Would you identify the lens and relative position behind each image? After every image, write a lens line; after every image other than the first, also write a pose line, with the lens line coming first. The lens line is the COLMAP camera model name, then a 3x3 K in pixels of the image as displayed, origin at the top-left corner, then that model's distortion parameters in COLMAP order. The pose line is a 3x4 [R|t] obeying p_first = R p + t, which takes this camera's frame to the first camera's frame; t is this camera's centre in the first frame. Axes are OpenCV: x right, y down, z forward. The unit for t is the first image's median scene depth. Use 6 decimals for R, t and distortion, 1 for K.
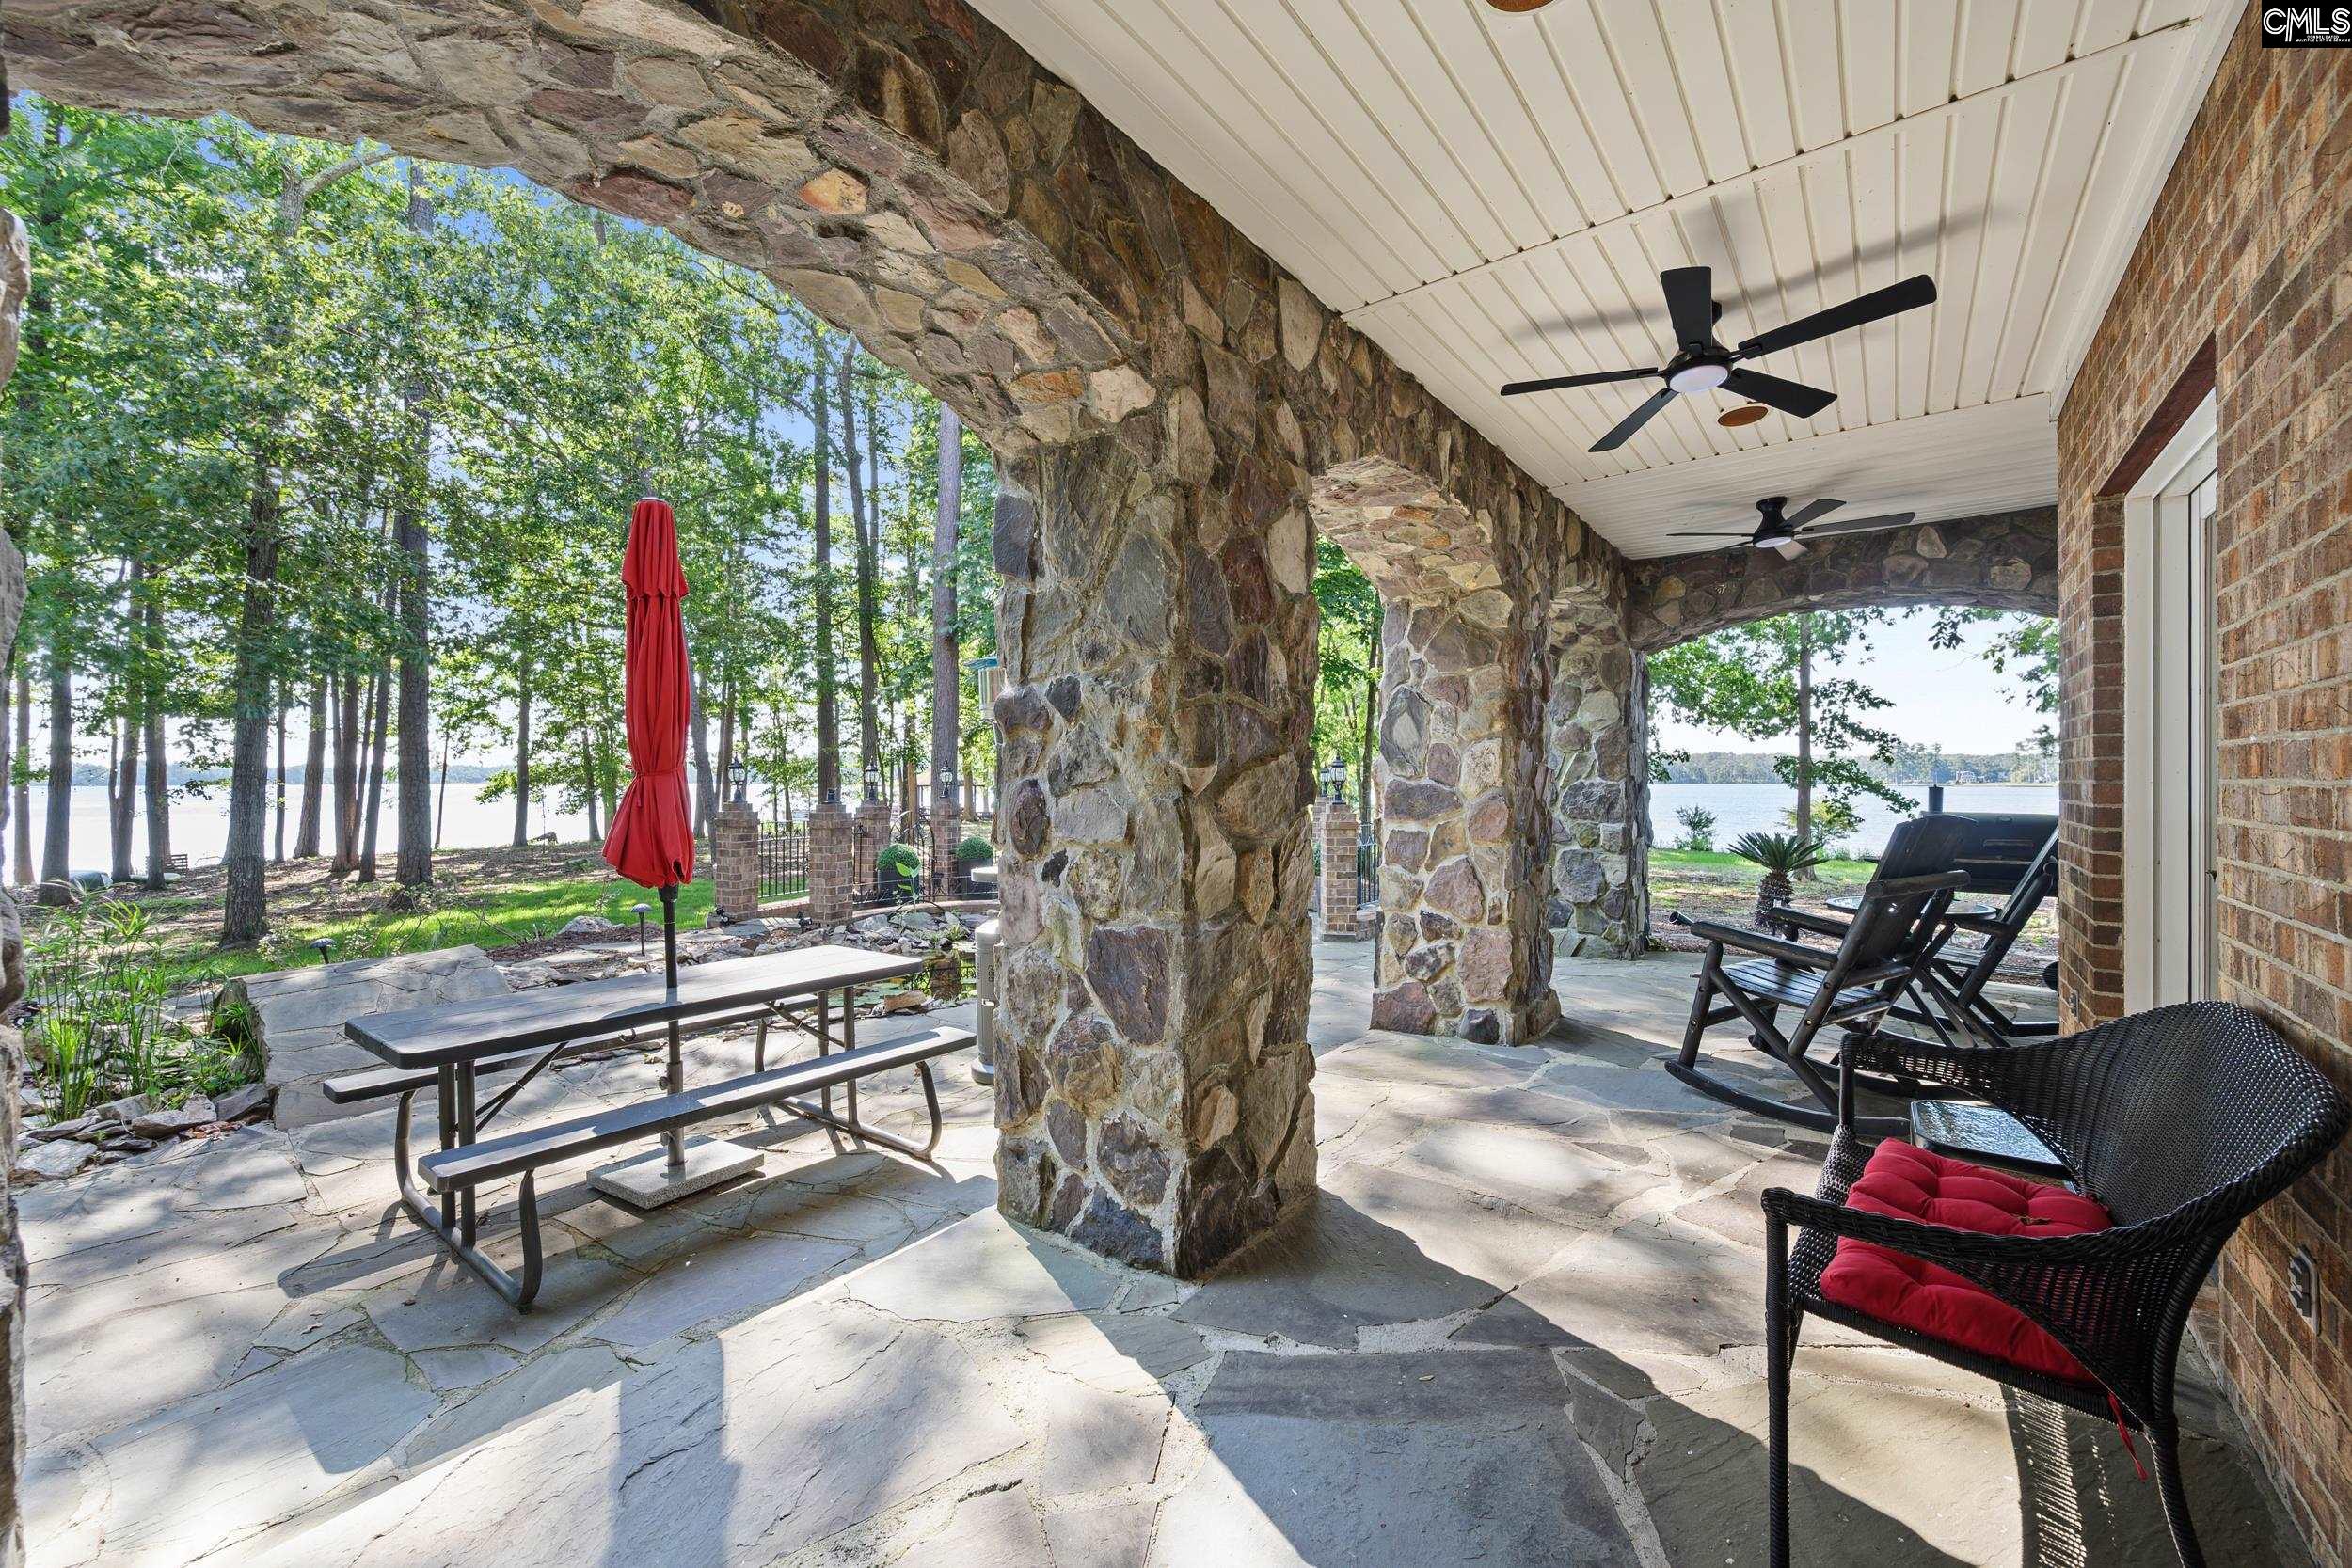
lens RADIAL K [[932.3, 0, 1173.0], [0, 932.3, 779.8], [0, 0, 1]] dist [-0.004141, 0.000977]
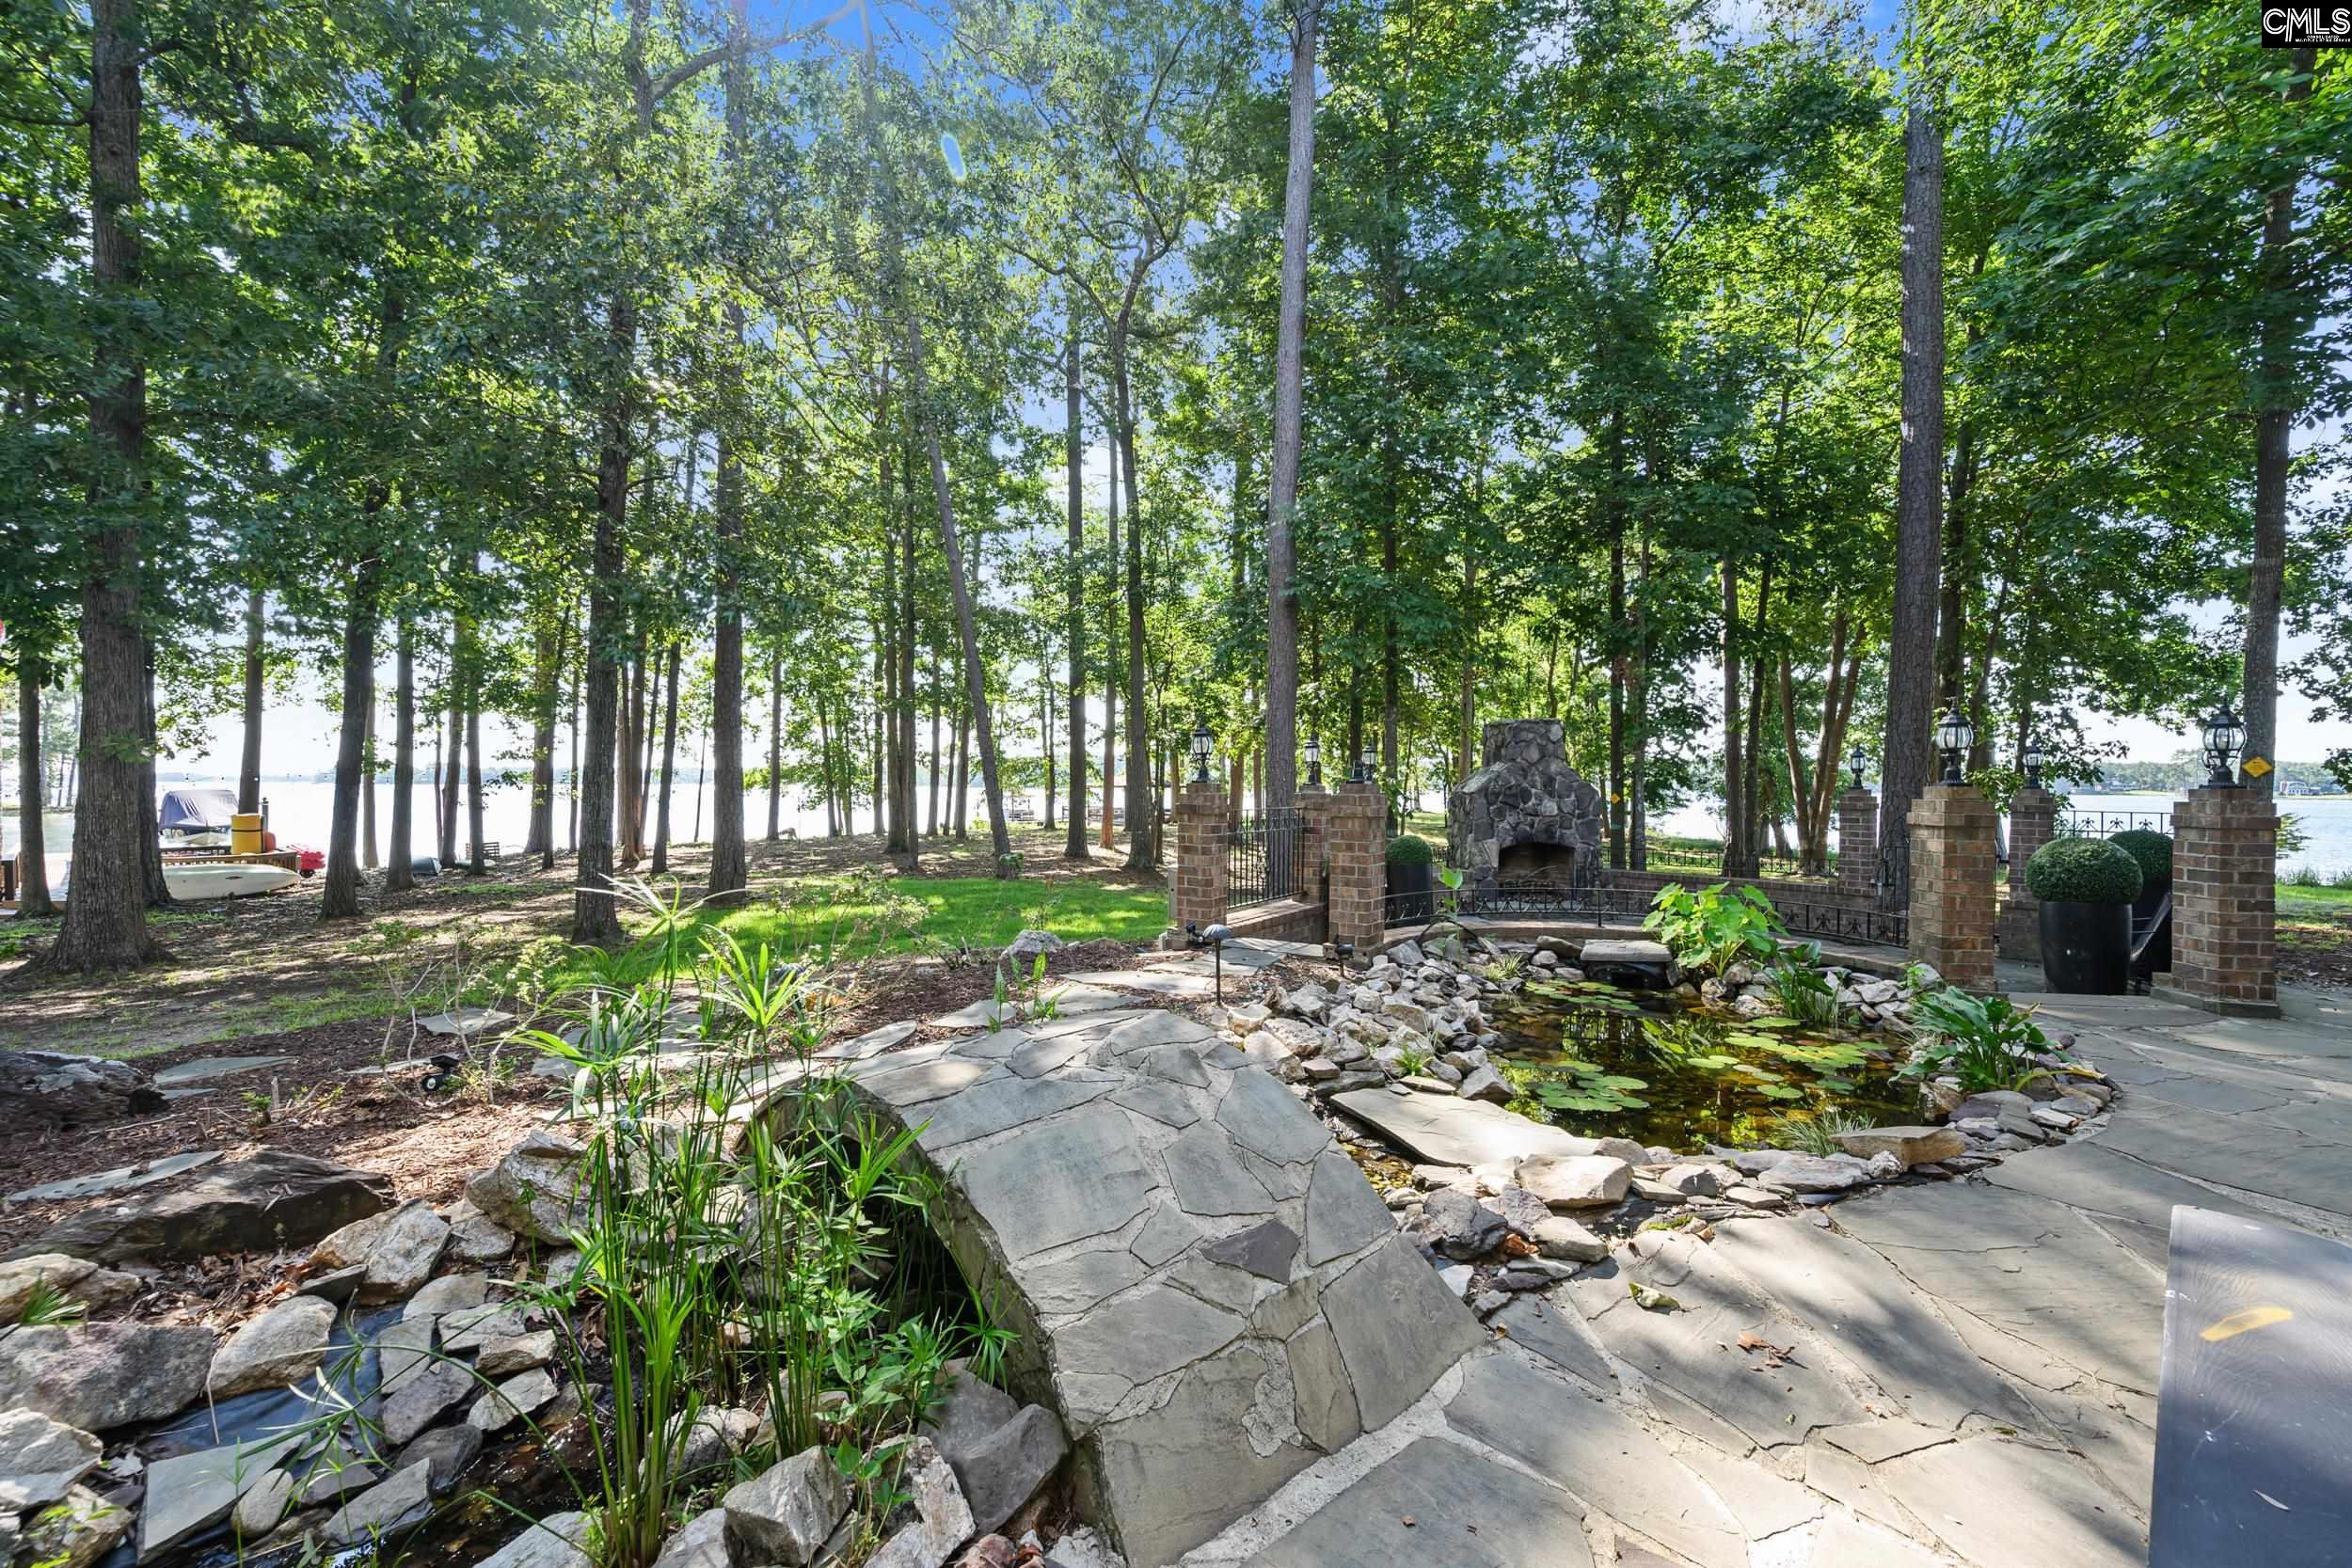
lens RADIAL K [[932.3, 0, 1177.2], [0, 932.3, 784.5], [0, 0, 1]] dist [-0.004141, 0.000977]
pose [[0.984982, 0.005103, -0.172582, -0.106760], [-0.005111, 0.999987, 0.000397, 0.008803], [0.172582, 0.000491, 0.984995, 0.080096]]
